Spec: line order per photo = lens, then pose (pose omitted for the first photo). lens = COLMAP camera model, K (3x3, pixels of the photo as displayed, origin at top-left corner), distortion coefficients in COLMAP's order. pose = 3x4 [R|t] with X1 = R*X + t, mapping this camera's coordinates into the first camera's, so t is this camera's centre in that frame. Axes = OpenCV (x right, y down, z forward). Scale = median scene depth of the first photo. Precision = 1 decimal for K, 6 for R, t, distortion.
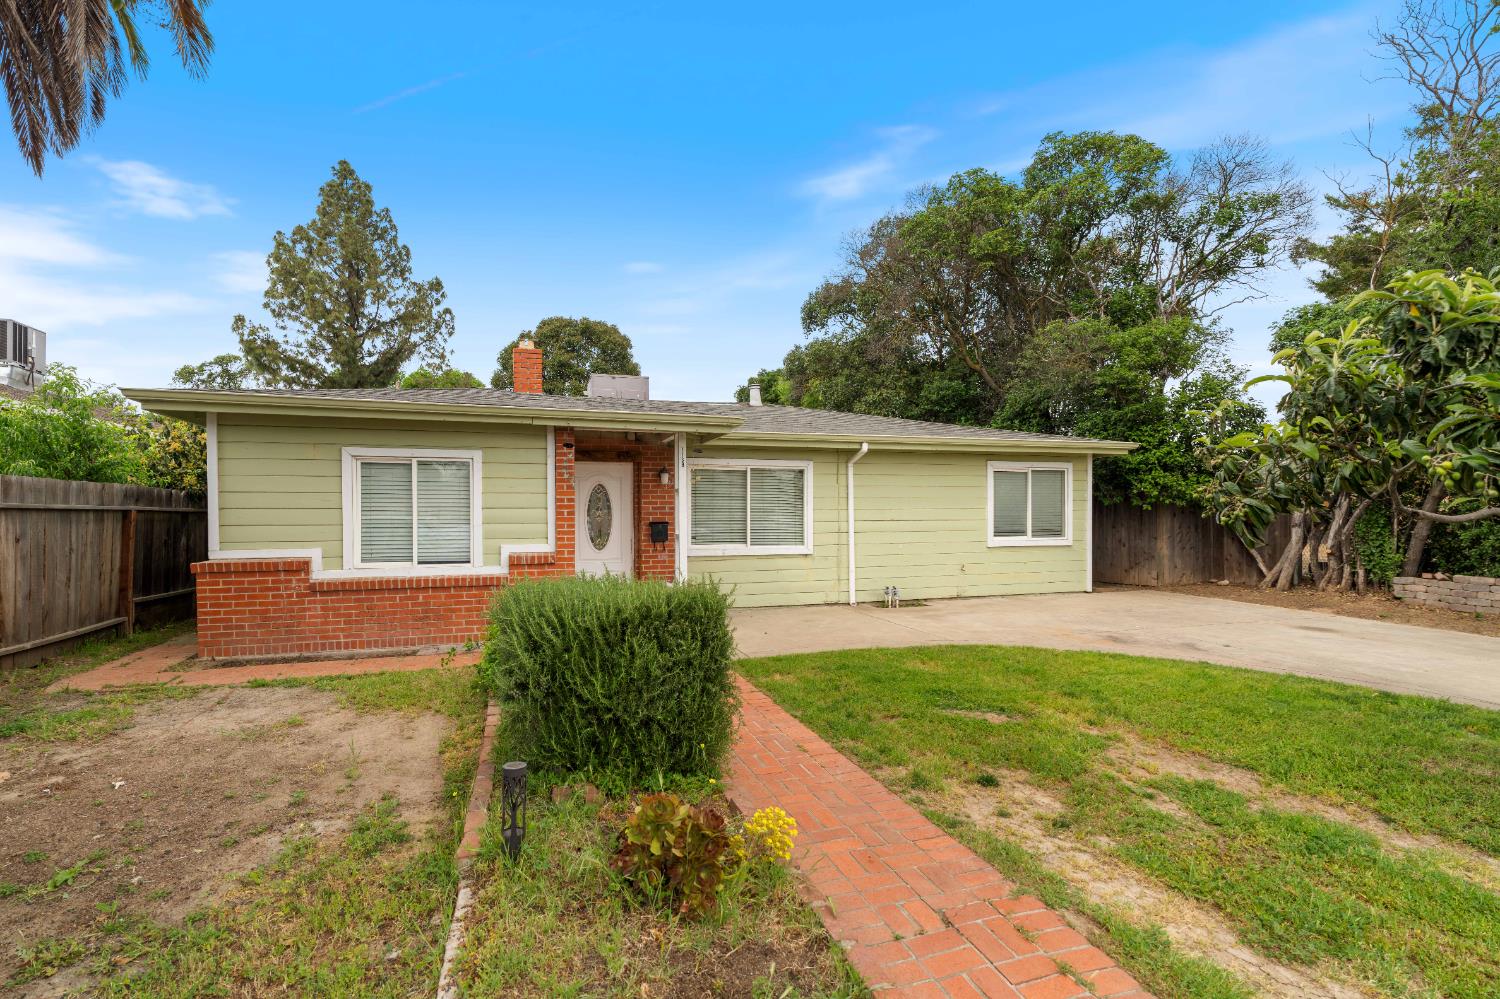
lens RADIAL K [[699.5, 0, 741.9], [0, 699.5, 516.4], [0, 0, 1]] dist [-0.003316, -0.000030]
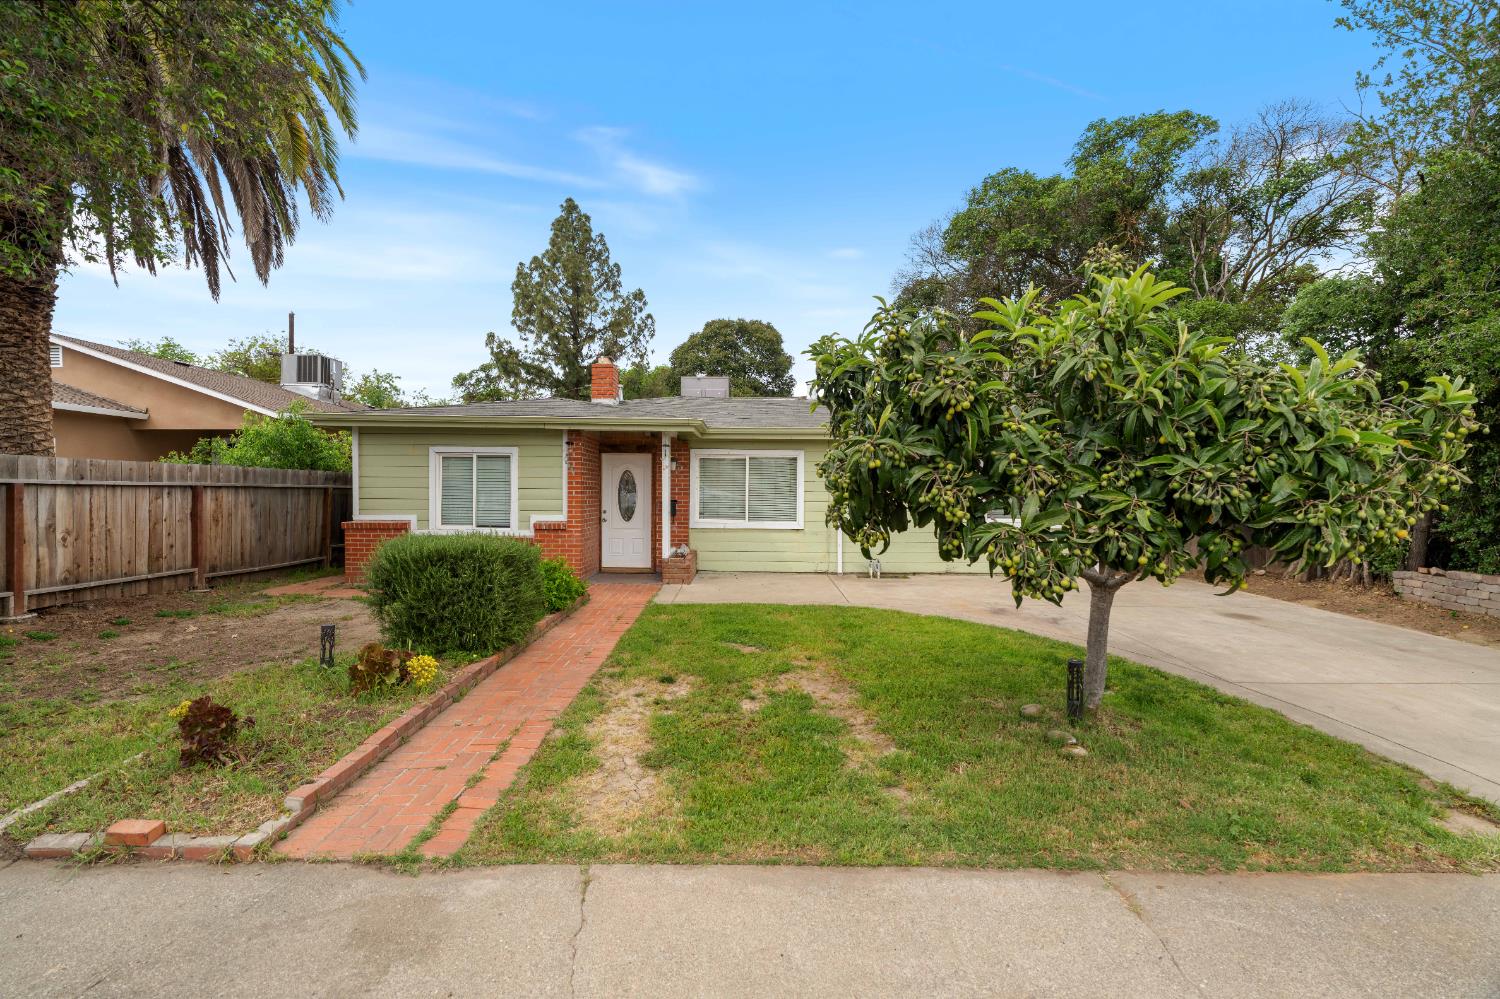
lens RADIAL K [[679.3, 0, 750.0], [0, 679.3, 499.5], [0, 0, 1]] dist [-0.003205, -0.000006]
pose [[0.952864, 0.014110, -0.303068, 0.367035], [-0.011972, 0.999889, 0.008909, -0.005693], [0.303160, -0.004861, 0.952927, -0.117602]]
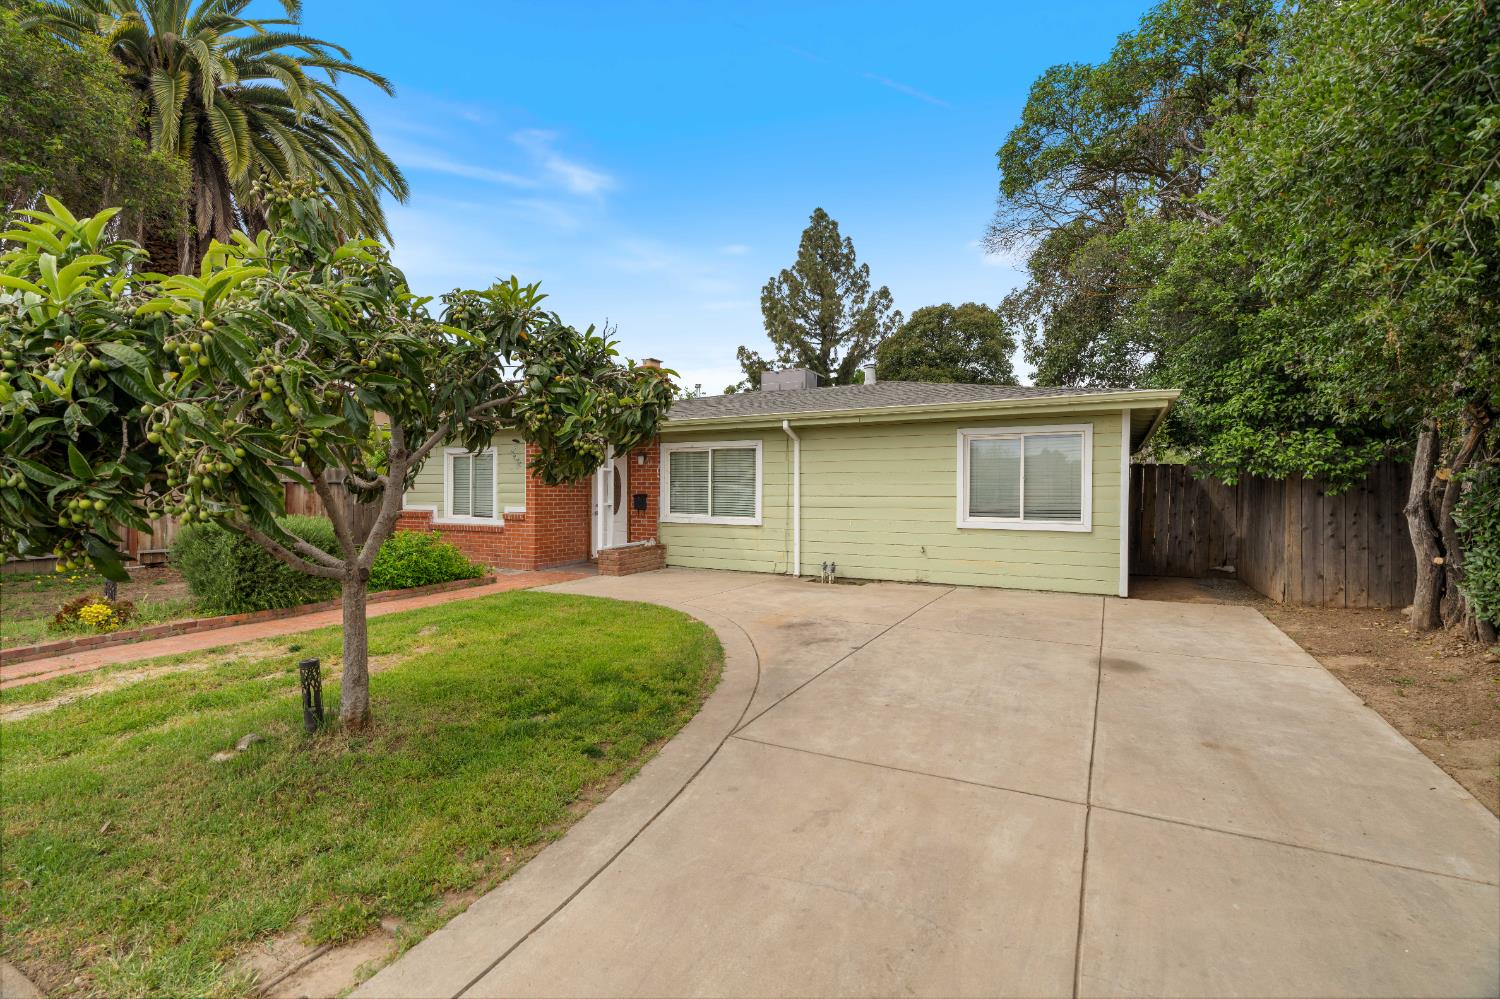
lens RADIAL K [[677.9, 0, 750.7], [0, 677.9, 495.8], [0, 0, 1]] dist [-0.003015, 0.000033]
pose [[0.702752, 0.011146, -0.711347, 0.850897], [-0.011159, 0.999927, 0.004644, 0.002726], [0.711347, 0.004674, 0.702825, 0.252375]]
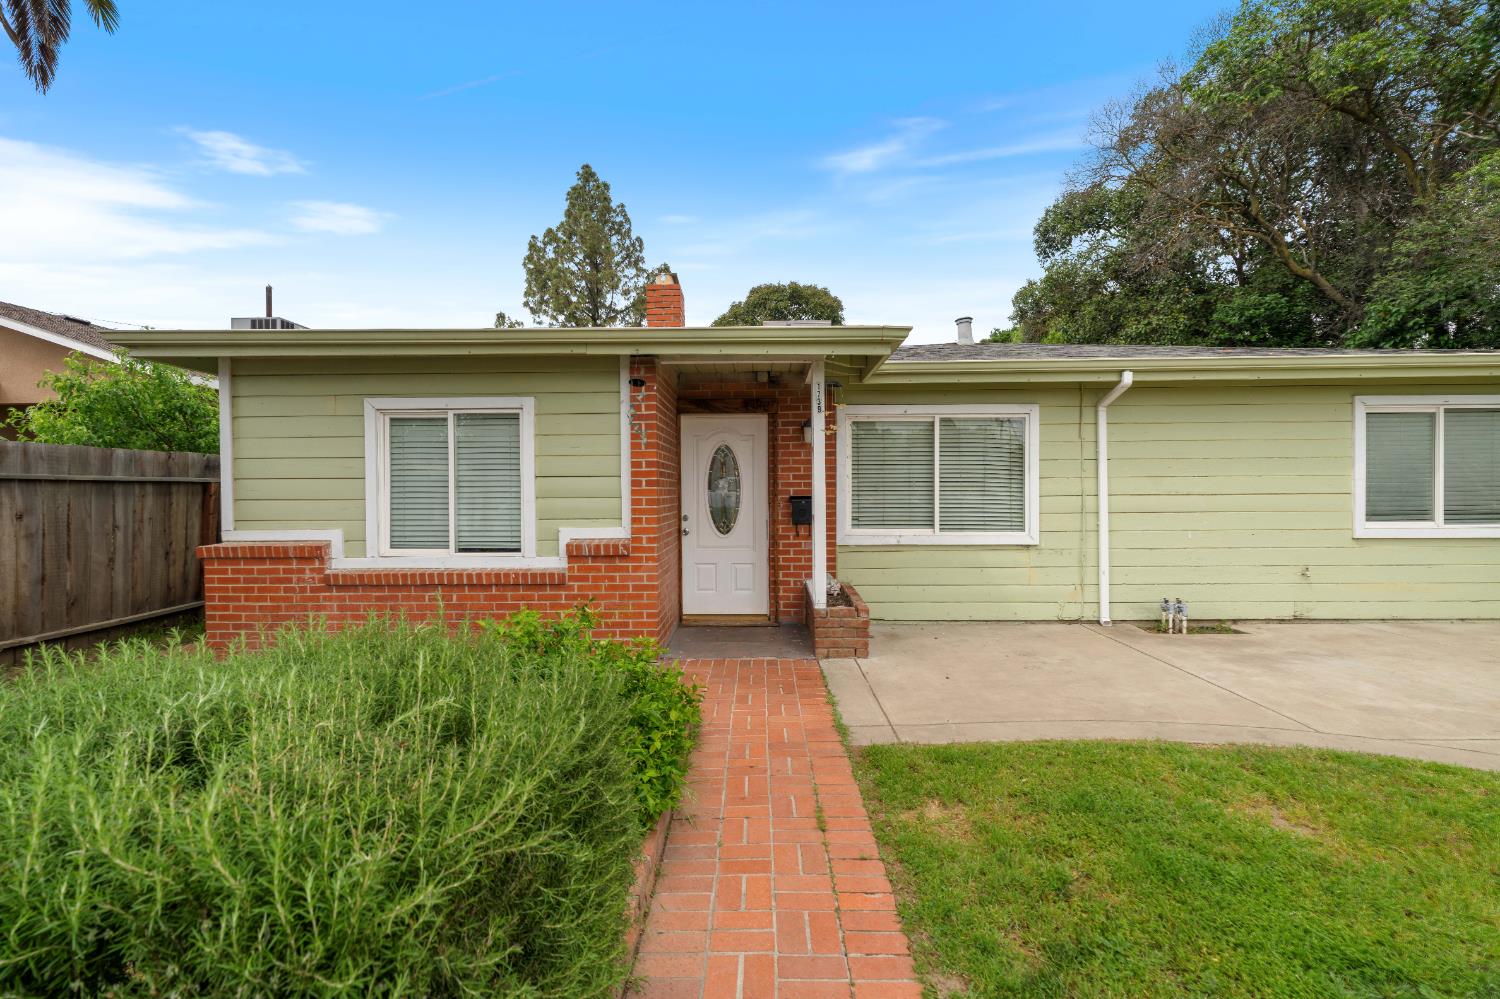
lens RADIAL K [[677.9, 0, 750.7], [0, 677.9, 495.8], [0, 0, 1]] dist [-0.003015, 0.000033]
pose [[0.947249, 0.000997, -0.320497, 0.049434], [0.001076, 0.999980, 0.006291, 0.002918], [0.320496, -0.006304, 0.947229, 0.308846]]
